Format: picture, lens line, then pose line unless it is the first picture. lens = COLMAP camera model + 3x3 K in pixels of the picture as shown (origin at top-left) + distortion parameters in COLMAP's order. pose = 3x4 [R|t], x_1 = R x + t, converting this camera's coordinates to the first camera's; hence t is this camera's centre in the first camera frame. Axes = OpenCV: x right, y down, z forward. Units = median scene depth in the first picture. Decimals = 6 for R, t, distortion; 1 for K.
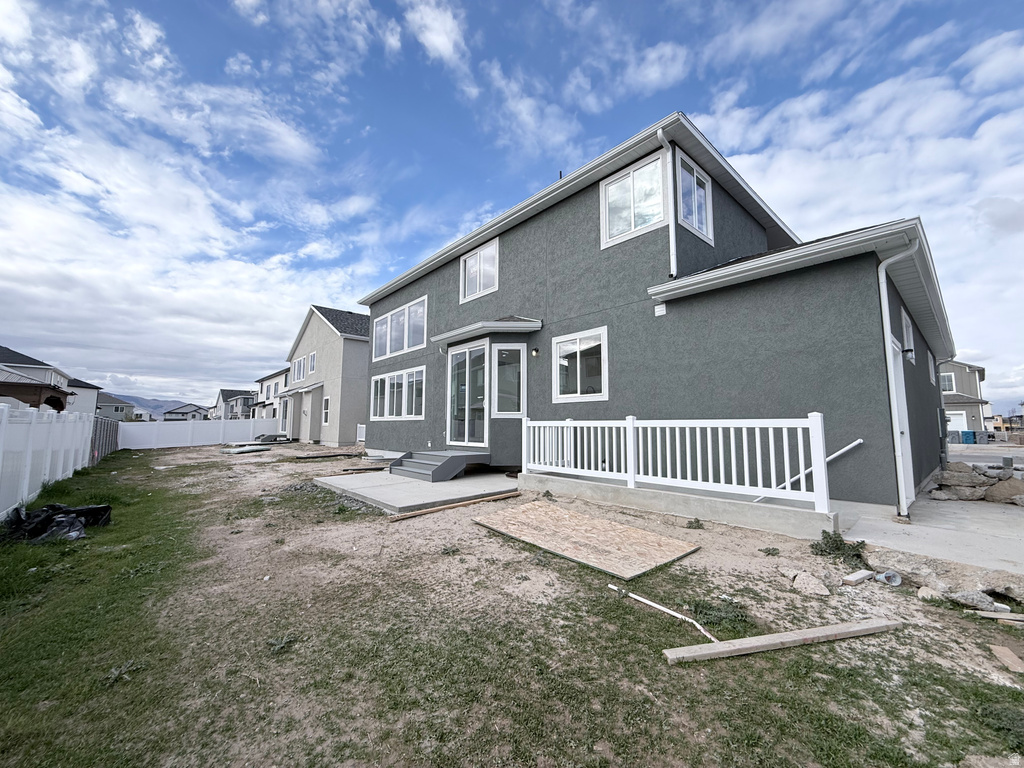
lens RADIAL K [[407.0, 0, 509.0], [0, 407.0, 383.6], [0, 0, 1]] dist [-0.000400, 0.000532]
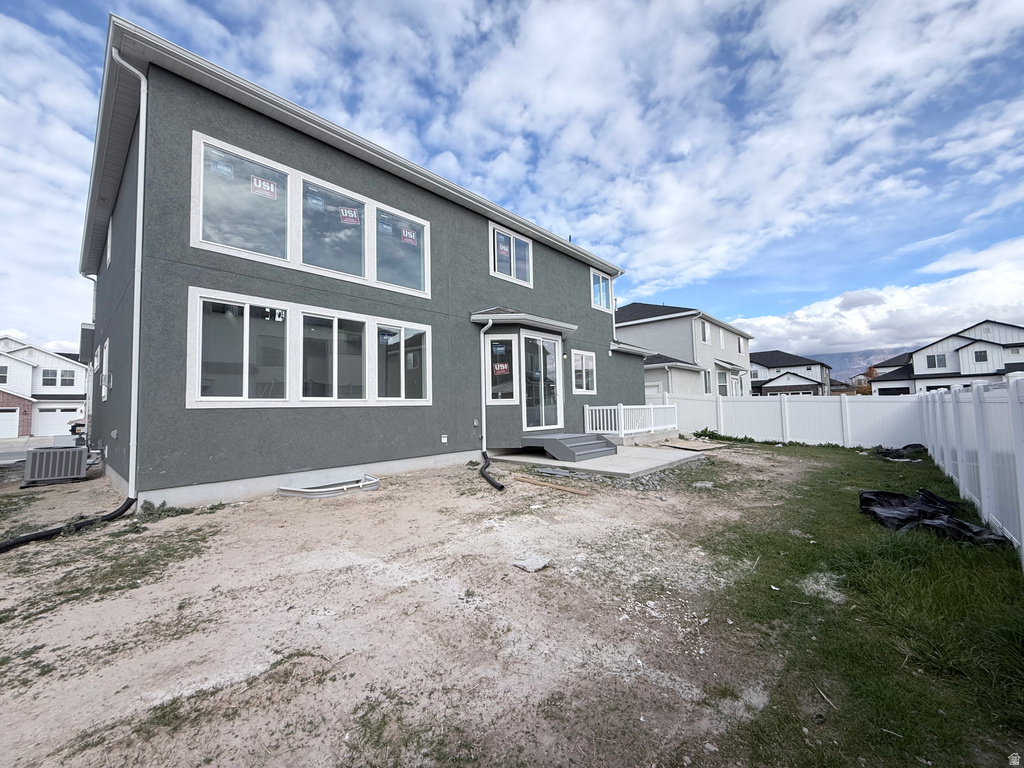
lens RADIAL K [[407.0, 0, 505.1], [0, 407.0, 385.9], [0, 0, 1]] dist [-0.000400, 0.000532]
pose [[-0.099907, 0.060107, 0.993180, -1.363799], [-0.076567, 0.994749, -0.067904, 0.140849], [-0.992046, -0.082829, -0.094781, 1.425716]]
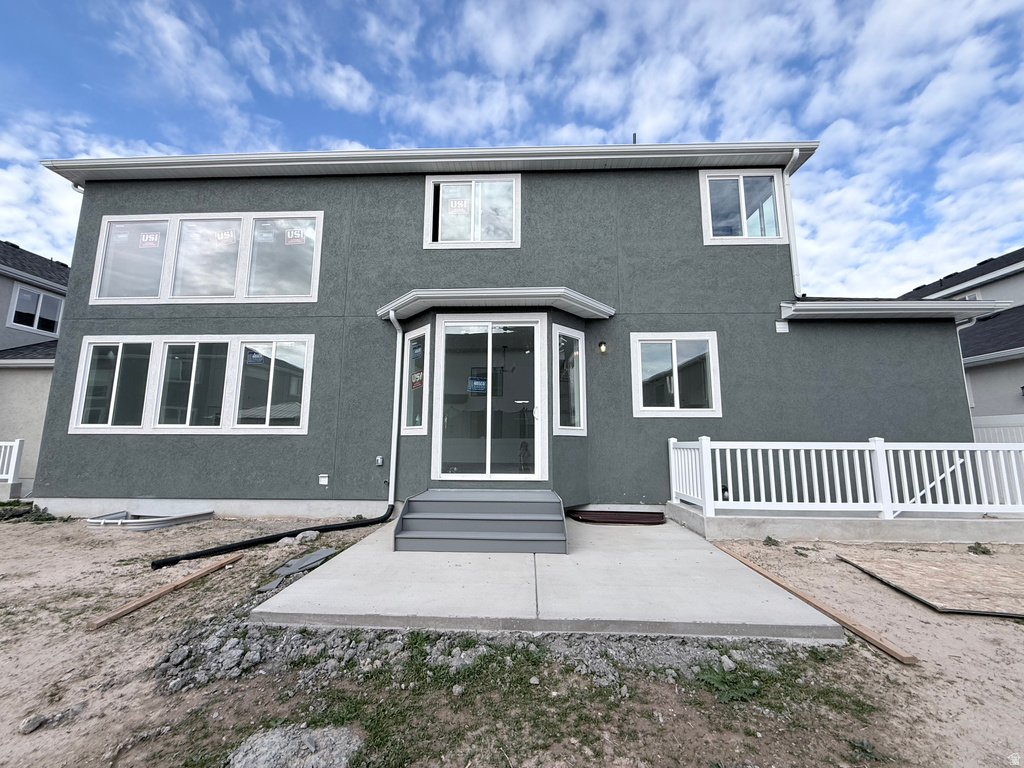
lens RADIAL K [[407.0, 0, 504.3], [0, 407.0, 385.6], [0, 0, 1]] dist [-0.000400, 0.000532]
pose [[0.690570, 0.104652, 0.715654, -0.632516], [-0.078008, 0.994481, -0.070152, 0.063757], [-0.719047, -0.007382, 0.694923, 0.663529]]
